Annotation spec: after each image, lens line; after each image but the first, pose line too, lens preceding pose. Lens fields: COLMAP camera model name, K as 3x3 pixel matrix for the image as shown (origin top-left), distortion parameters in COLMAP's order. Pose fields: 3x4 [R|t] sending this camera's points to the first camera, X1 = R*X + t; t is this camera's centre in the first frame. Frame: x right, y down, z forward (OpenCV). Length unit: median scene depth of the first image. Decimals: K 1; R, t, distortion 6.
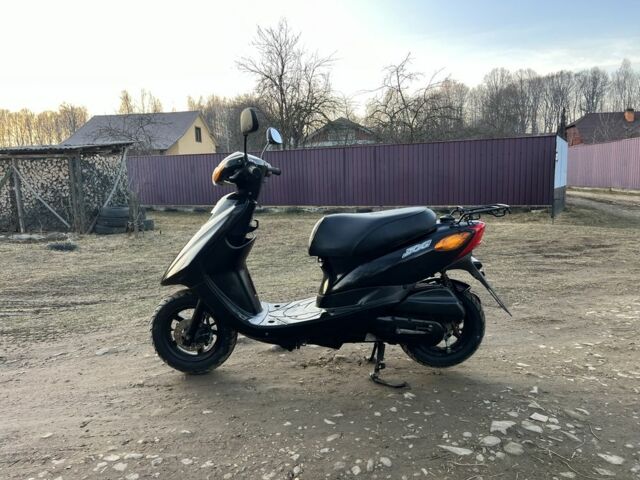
lens RADIAL K [[476.4, 0, 316.4], [0, 476.4, 236.3], [0, 0, 1]] dist [0.001164, -0.003454]
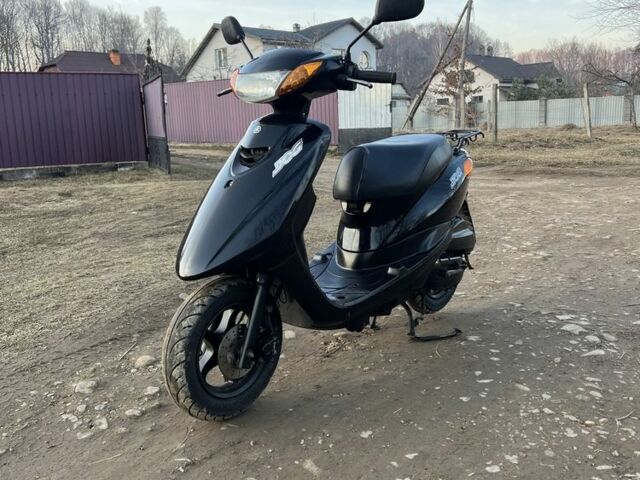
lens RADIAL K [[635.5, 0, 323.9], [0, 635.5, 241.0], [0, 0, 1]] dist [0.019714, -0.009703]
pose [[0.618766, -0.141745, 0.772682, -0.795130], [0.108665, 0.989575, 0.094513, 0.005832], [-0.778024, 0.025482, 0.627718, 0.409076]]
